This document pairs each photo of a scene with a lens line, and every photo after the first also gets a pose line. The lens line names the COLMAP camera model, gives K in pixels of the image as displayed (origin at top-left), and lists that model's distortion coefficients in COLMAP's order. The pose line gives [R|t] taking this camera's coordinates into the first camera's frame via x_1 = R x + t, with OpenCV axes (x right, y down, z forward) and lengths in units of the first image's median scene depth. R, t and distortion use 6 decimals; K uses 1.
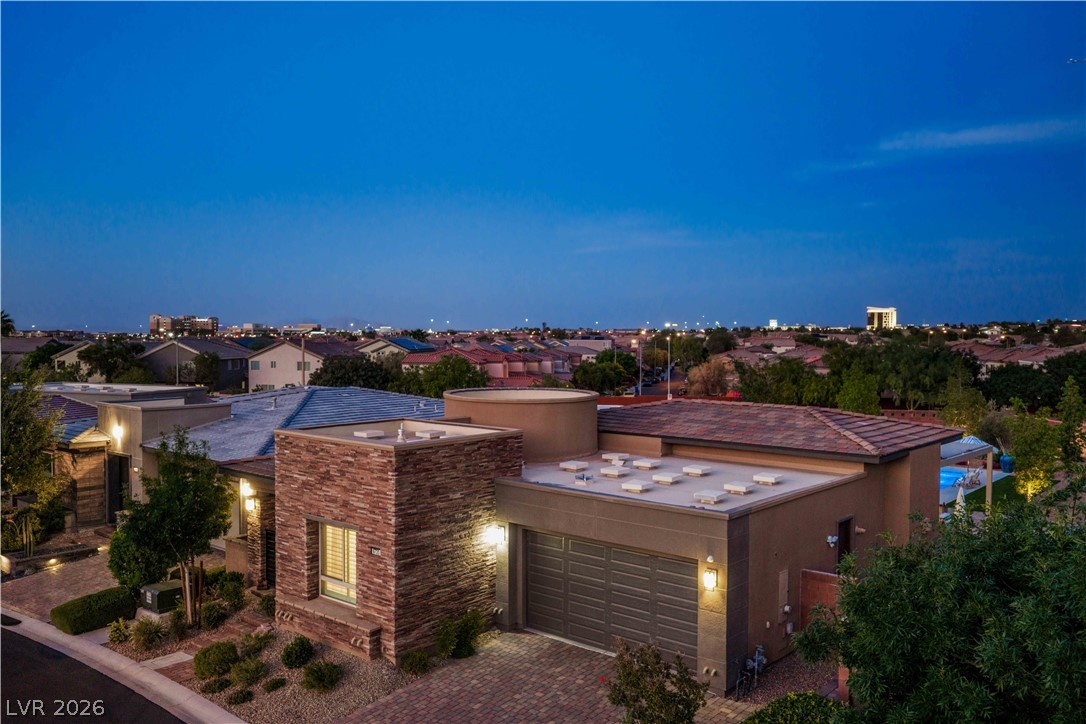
lens RADIAL K [[904.4, 0, 543.0], [0, 904.4, 362.0], [0, 0, 1]] dist [-0.000585, 0.002208]
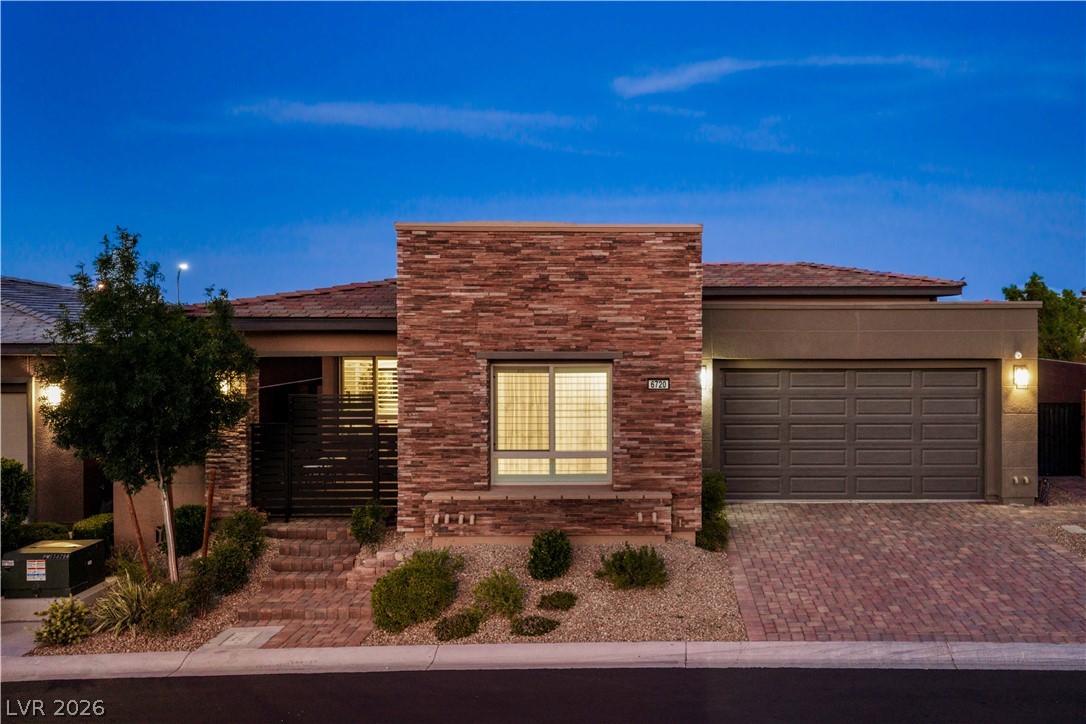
lens RADIAL K [[1067.8, 0, 649.6], [0, 1067.8, 358.7], [0, 0, 1]] dist [0.042436, -0.000920]
pose [[0.746986, -0.023083, 0.664439, -0.669118], [0.028108, 0.999600, 0.003127, 0.173424], [-0.664245, 0.016340, 0.747336, 0.370907]]
